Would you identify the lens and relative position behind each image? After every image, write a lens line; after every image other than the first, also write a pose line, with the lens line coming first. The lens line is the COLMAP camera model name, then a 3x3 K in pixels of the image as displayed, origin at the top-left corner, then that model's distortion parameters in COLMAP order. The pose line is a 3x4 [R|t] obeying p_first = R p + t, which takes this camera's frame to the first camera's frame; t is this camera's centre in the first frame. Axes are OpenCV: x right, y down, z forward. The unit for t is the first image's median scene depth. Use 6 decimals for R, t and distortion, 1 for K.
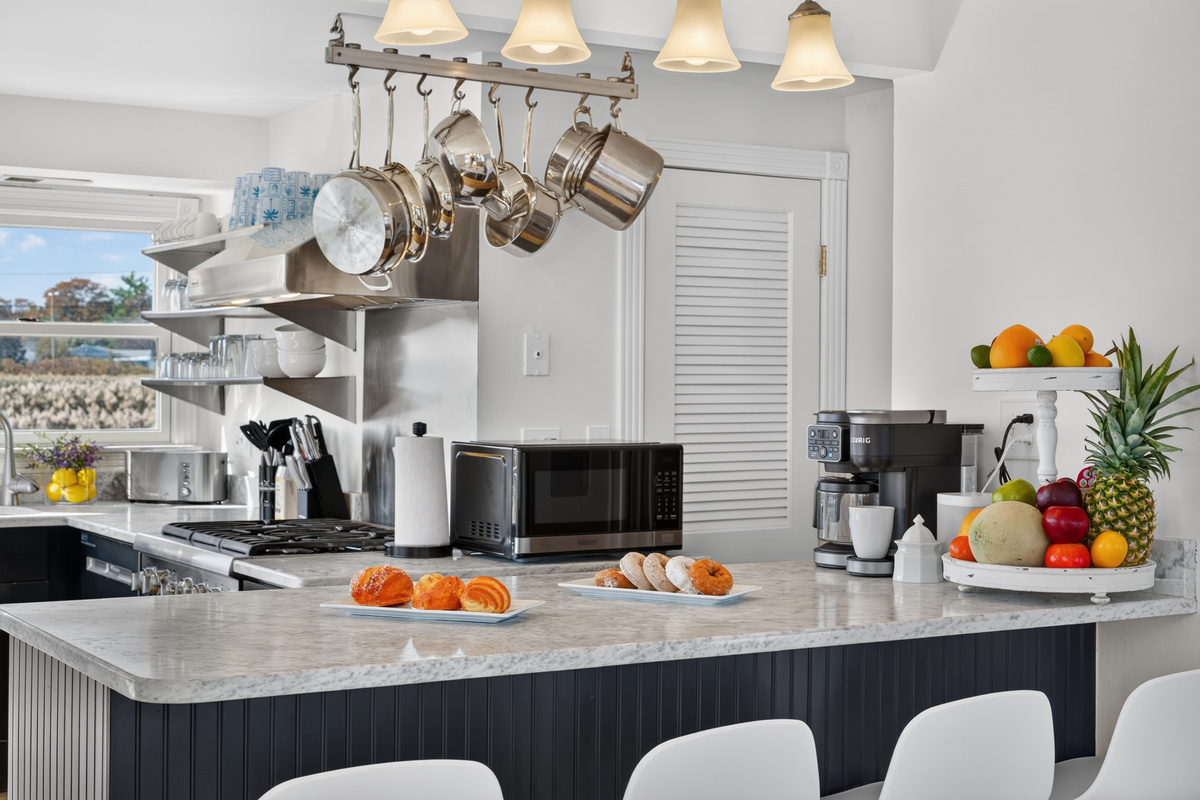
lens RADIAL K [[1748.6, 0, 608.1], [0, 1748.6, 397.4], [0, 0, 1]] dist [0.000685, 0.000000]
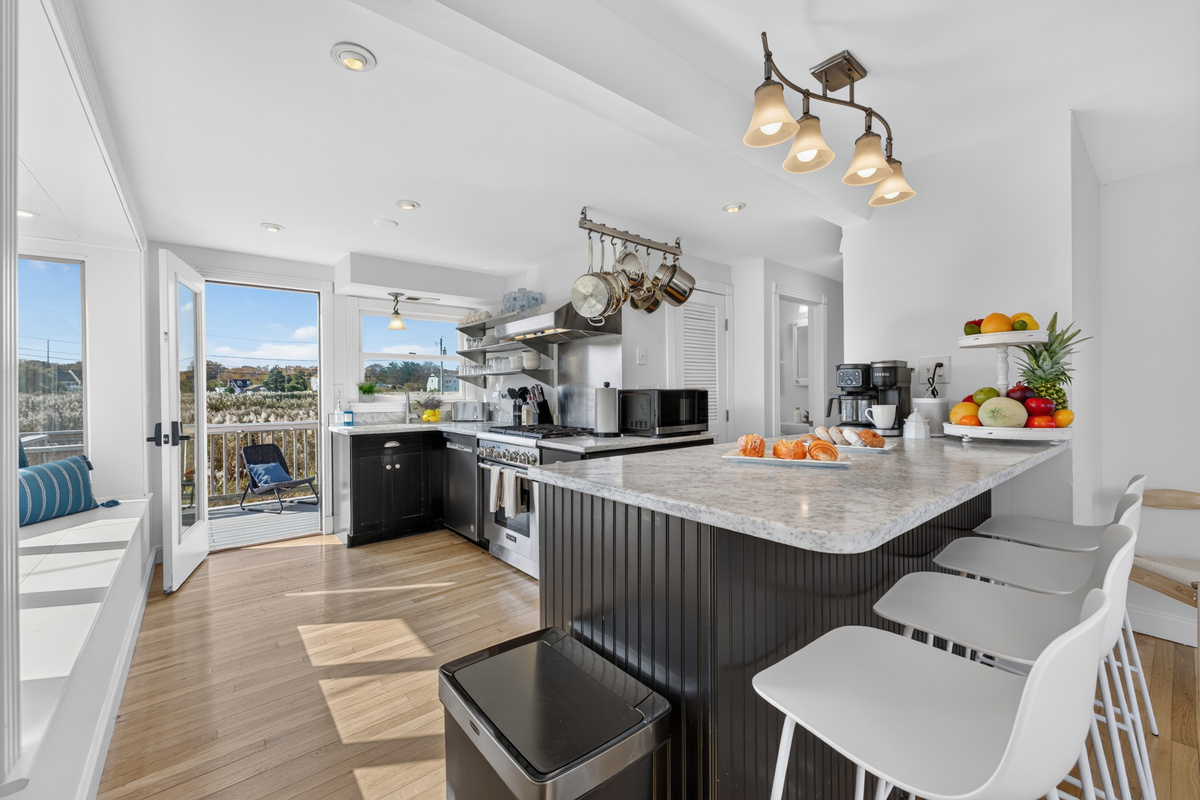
lens RADIAL K [[485.2, 0, 594.4], [0, 485.2, 388.6], [0, 0, 1]] dist [-0.002241, -0.000102]
pose [[0.991664, -0.015744, 0.127888, -0.209457], [0.017618, 0.999753, -0.013538, 0.032171], [-0.127643, 0.015678, 0.991696, 0.324279]]
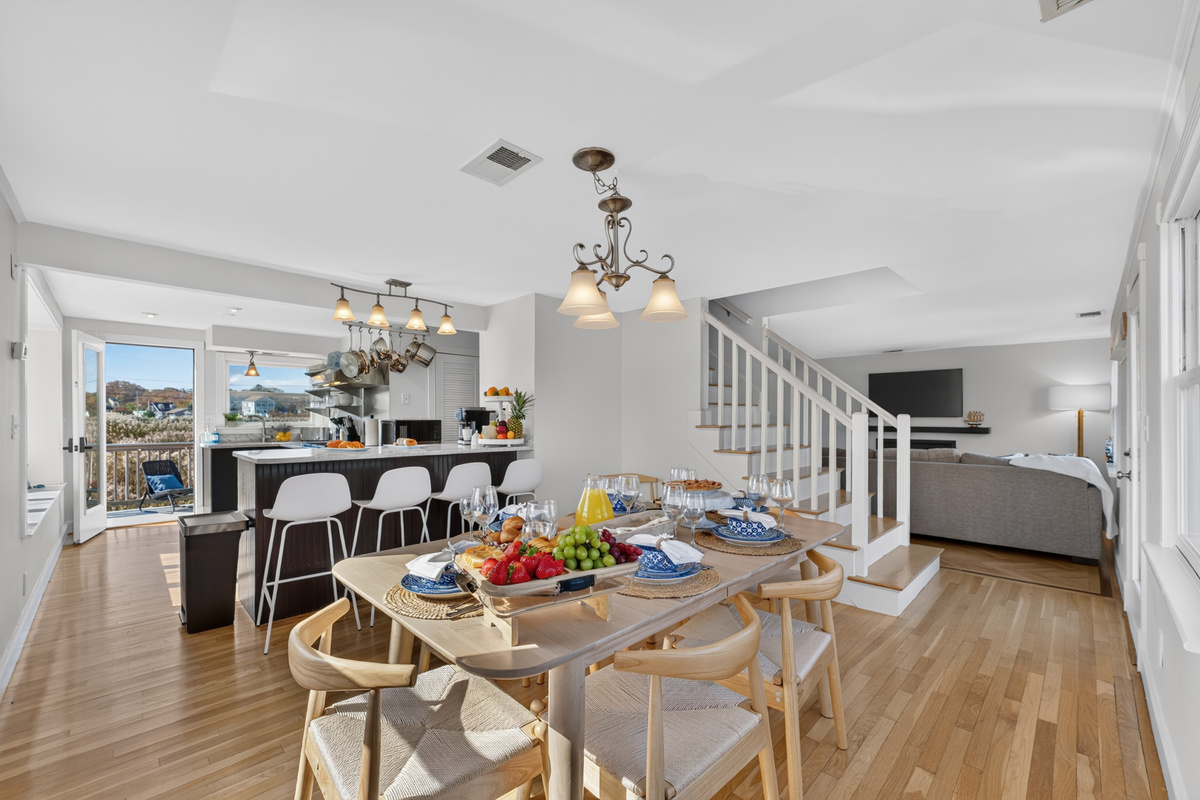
lens RADIAL K [[485.2, 0, 593.7], [0, 485.2, 418.3], [0, 0, 1]] dist [-0.002241, -0.000102]
pose [[0.974495, -0.008419, 0.224250, 0.137232], [0.010309, 0.999920, -0.007262, 0.035020], [-0.224171, 0.009388, 0.974505, -0.194618]]
